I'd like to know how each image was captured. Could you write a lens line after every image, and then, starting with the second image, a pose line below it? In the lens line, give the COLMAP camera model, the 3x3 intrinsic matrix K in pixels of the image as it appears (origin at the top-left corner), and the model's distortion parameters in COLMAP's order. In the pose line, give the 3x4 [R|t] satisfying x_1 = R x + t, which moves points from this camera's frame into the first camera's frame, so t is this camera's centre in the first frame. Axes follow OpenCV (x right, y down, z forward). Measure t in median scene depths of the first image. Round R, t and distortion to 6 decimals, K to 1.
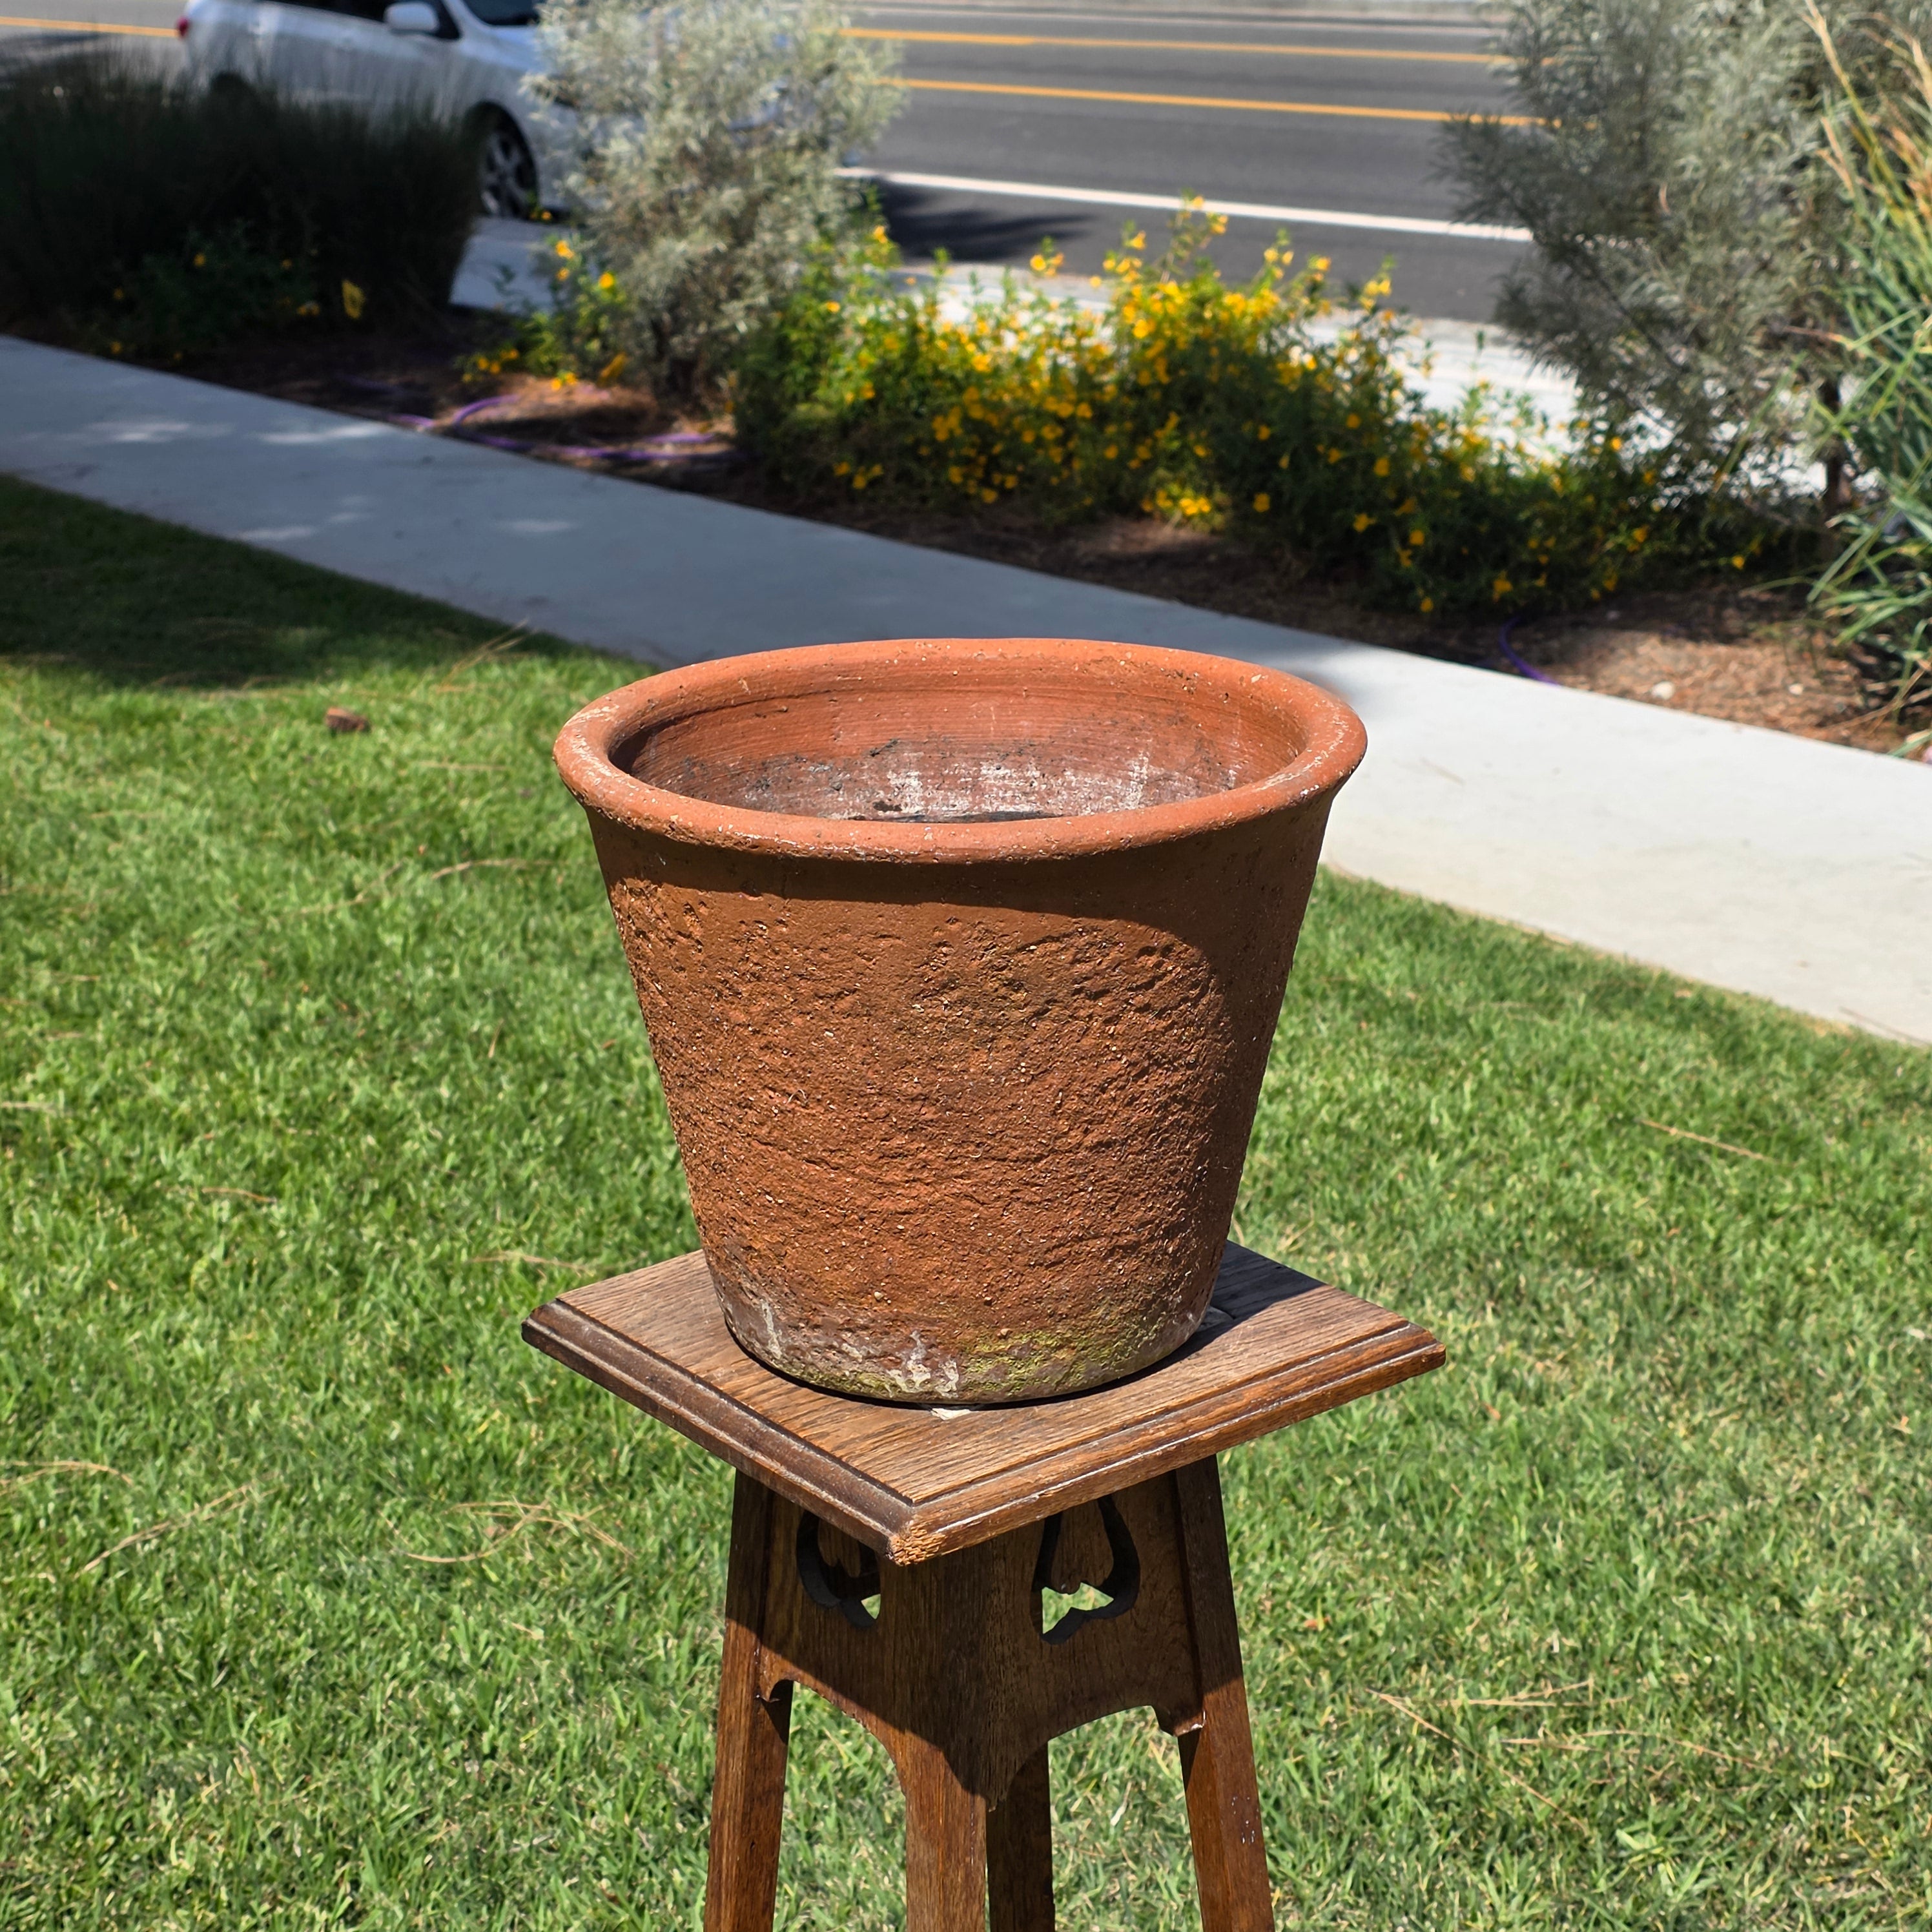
lens RADIAL K [[3534.8, 0, 1040.4], [0, 3534.8, 963.0], [0, 0, 1]] dist [0.283297, -0.042420]
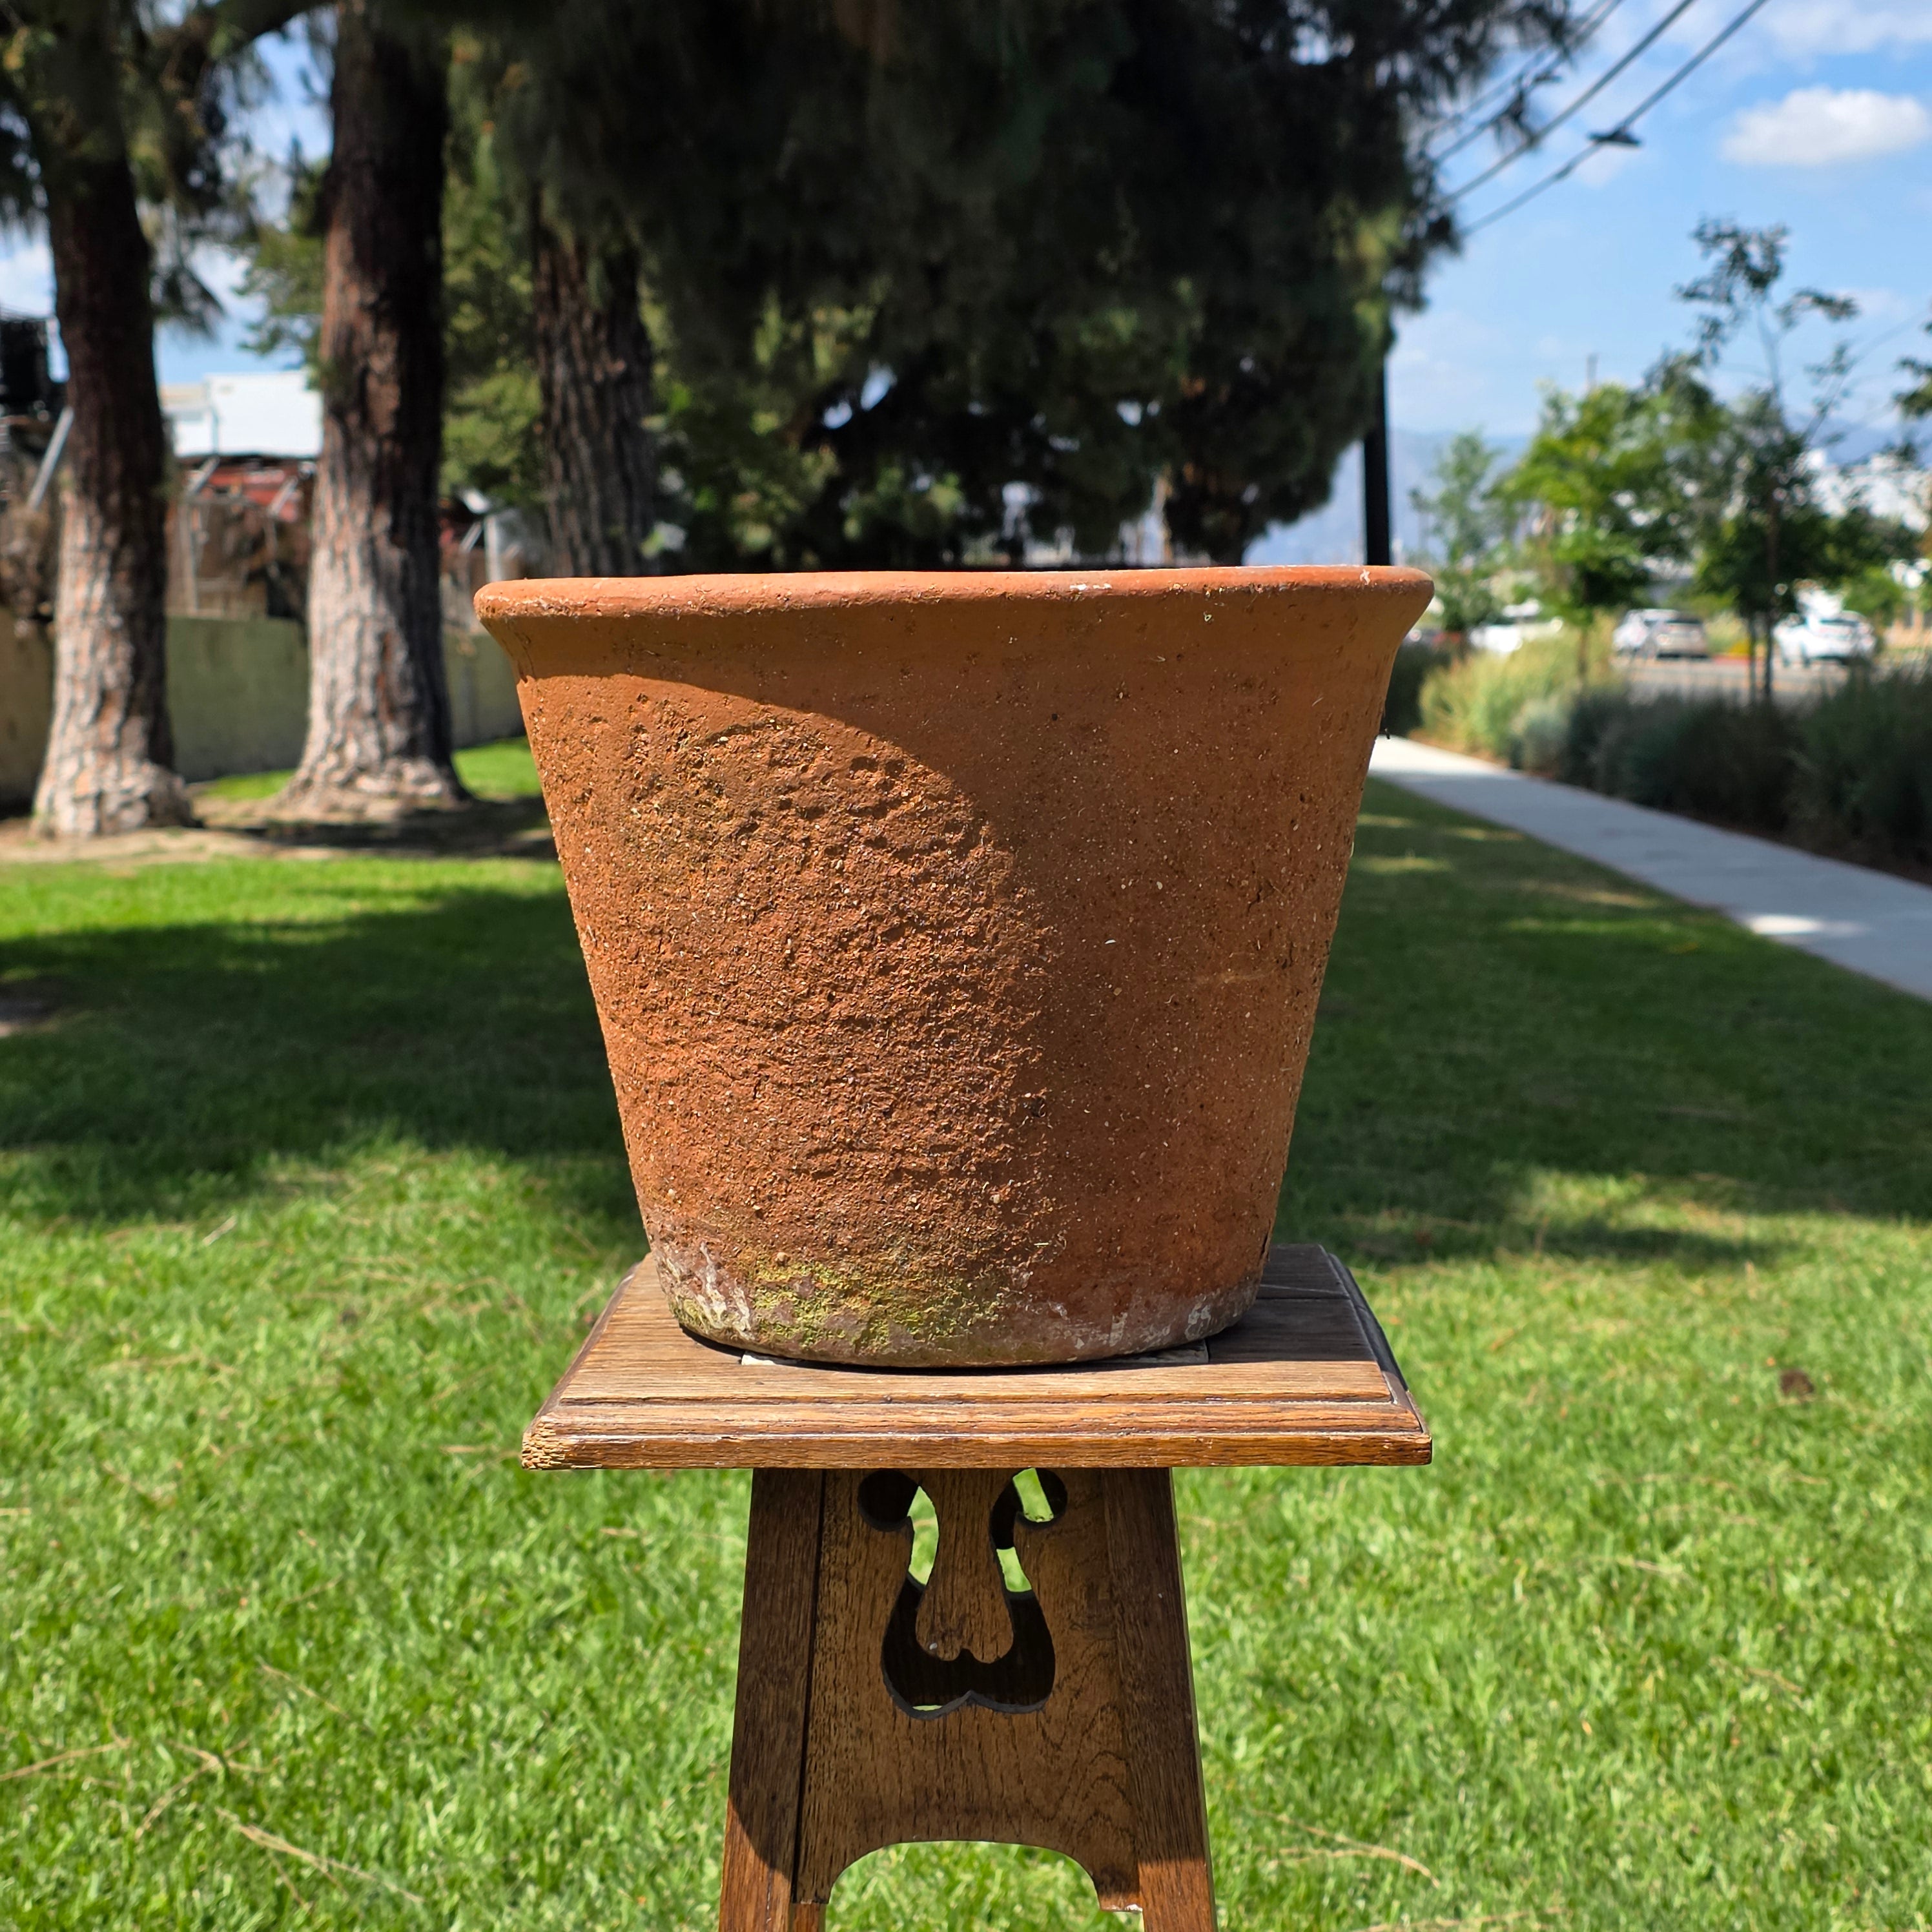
lens RADIAL K [[3534.8, 0, 1040.4], [0, 3534.8, 963.0], [0, 0, 1]] dist [0.283297, -0.042420]
pose [[0.763120, 0.059124, -0.643547, 0.580240], [-0.193864, 0.970888, -0.140687, 0.146089], [0.616494, 0.232122, 0.752366, 0.409759]]
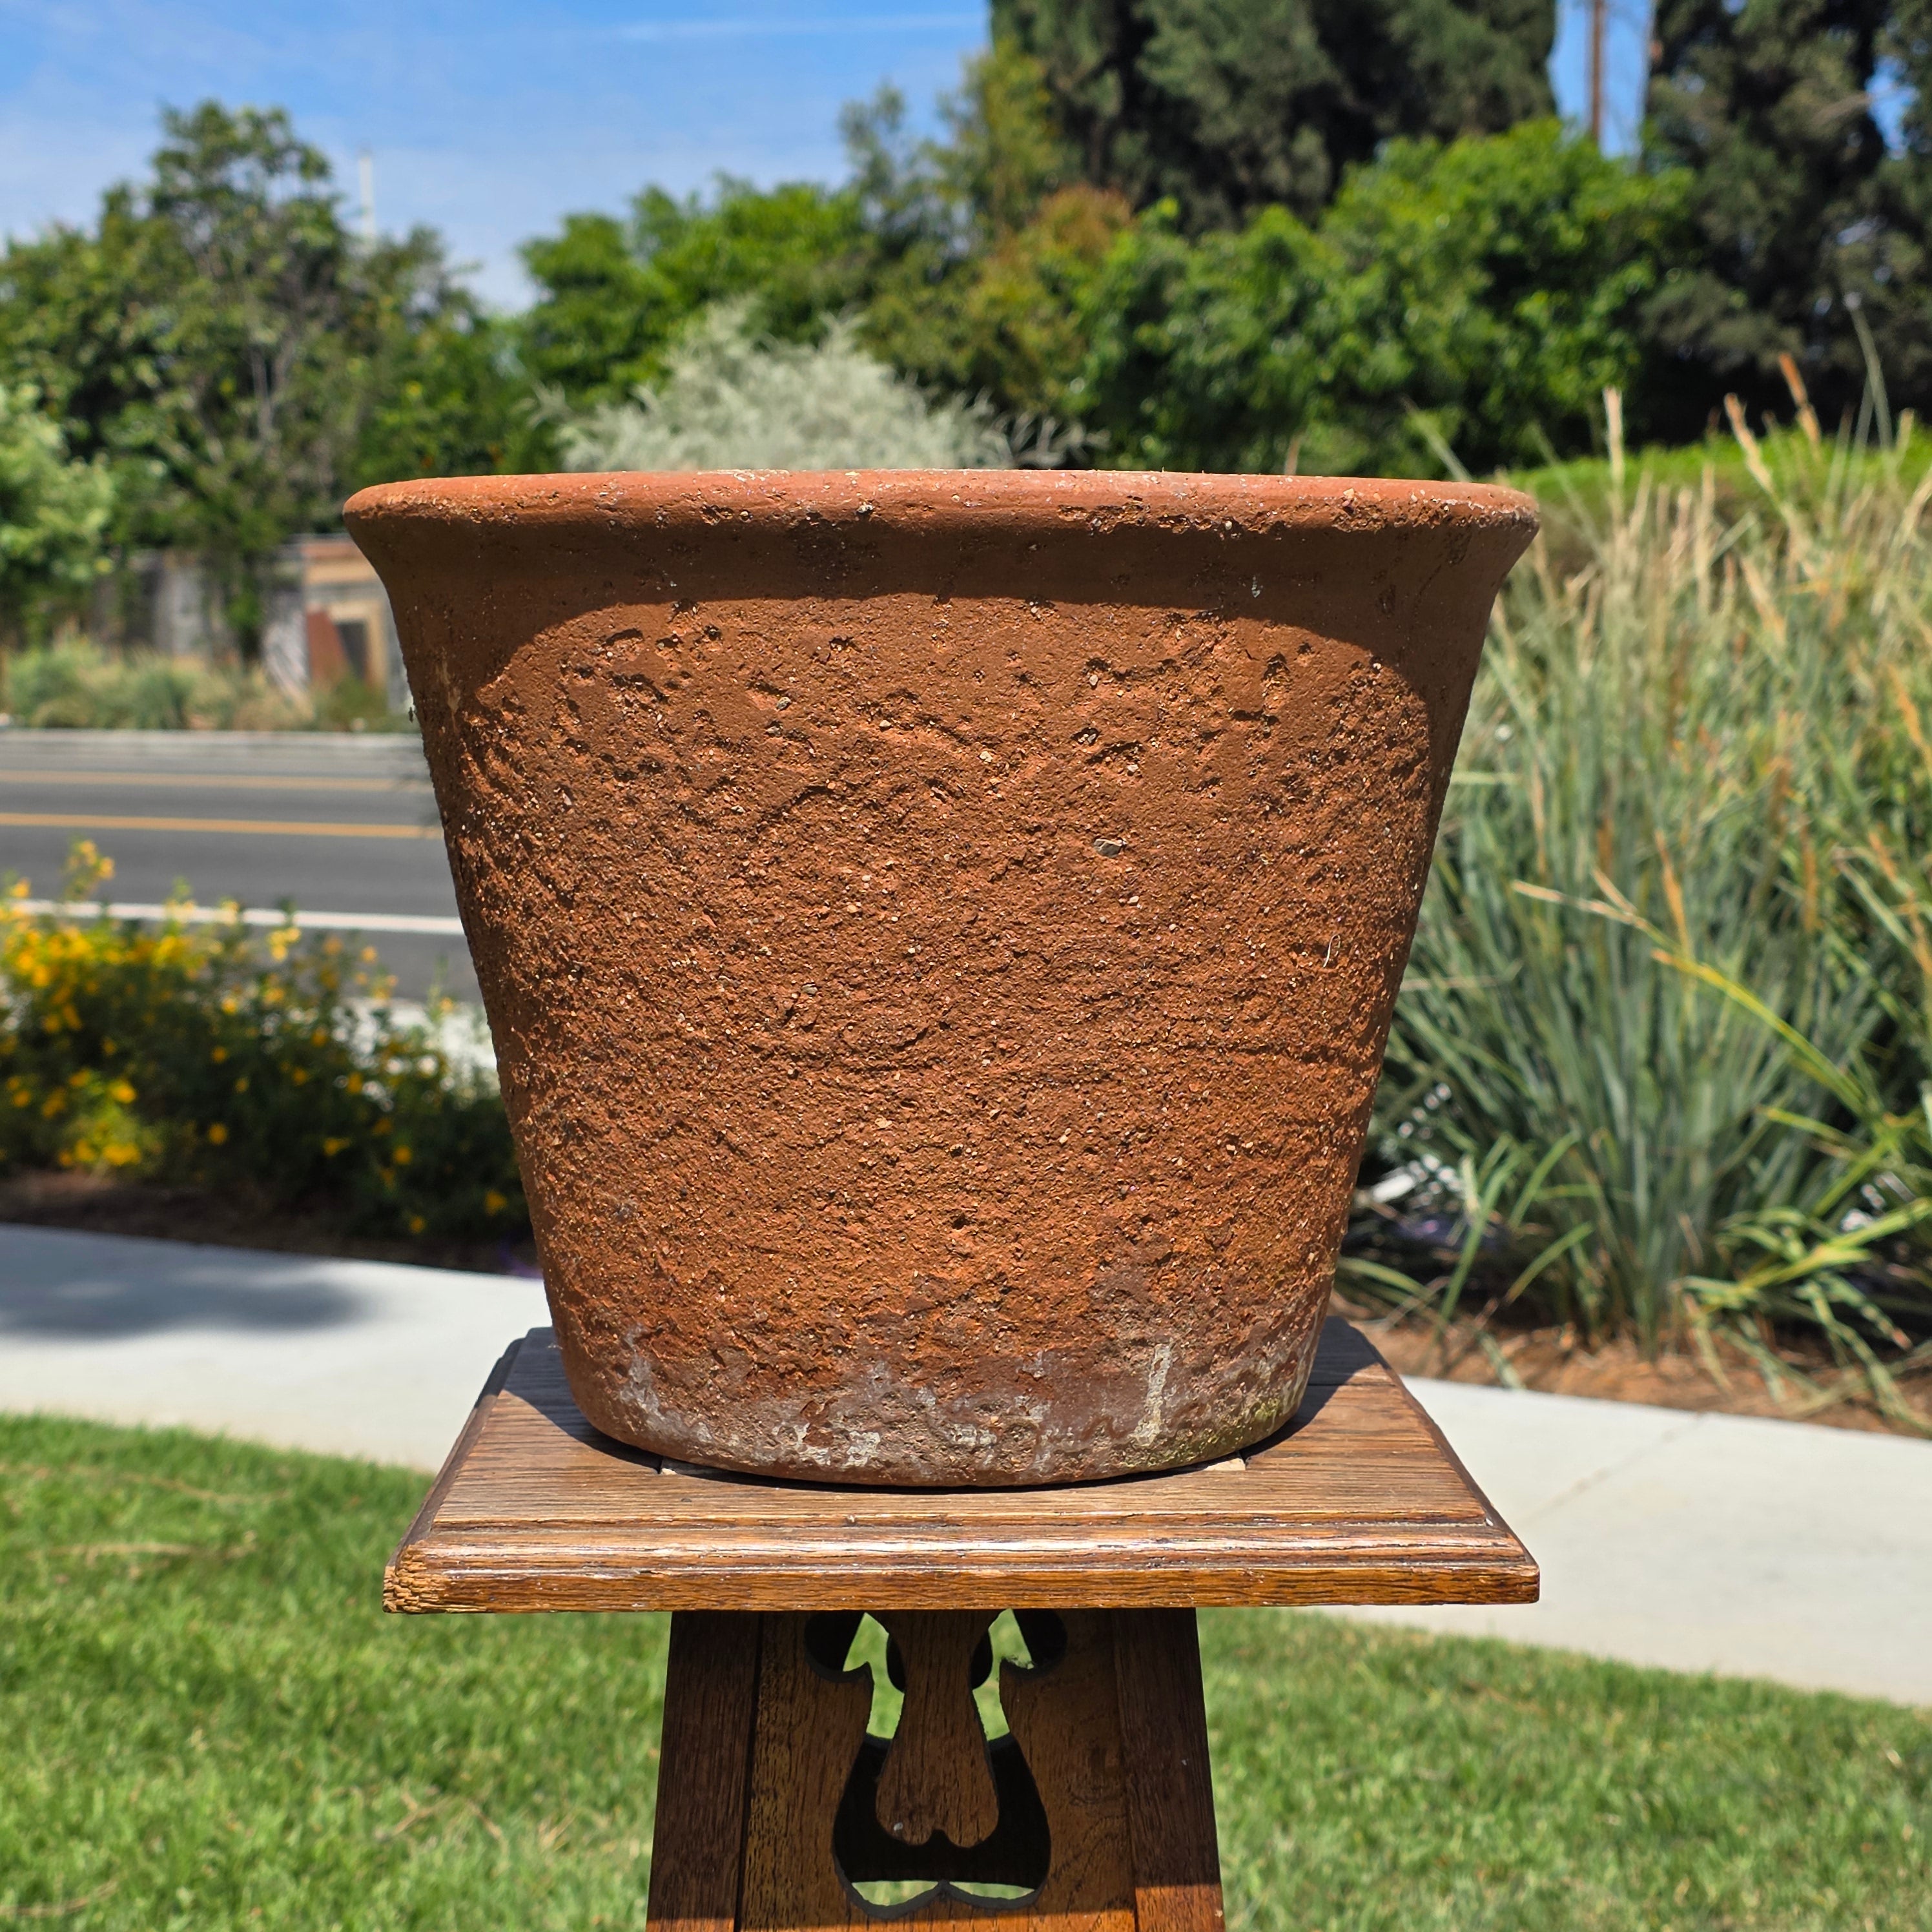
lens RADIAL K [[3382.3, 0, 1002.1], [0, 3382.3, 940.8], [0, 0, 1]] dist [0.251467, -0.701478]
pose [[0.788821, 0.045539, -0.612934, 0.425705], [-0.189926, 0.966504, -0.172619, 0.134852], [0.584542, 0.252578, 0.771048, 0.542290]]
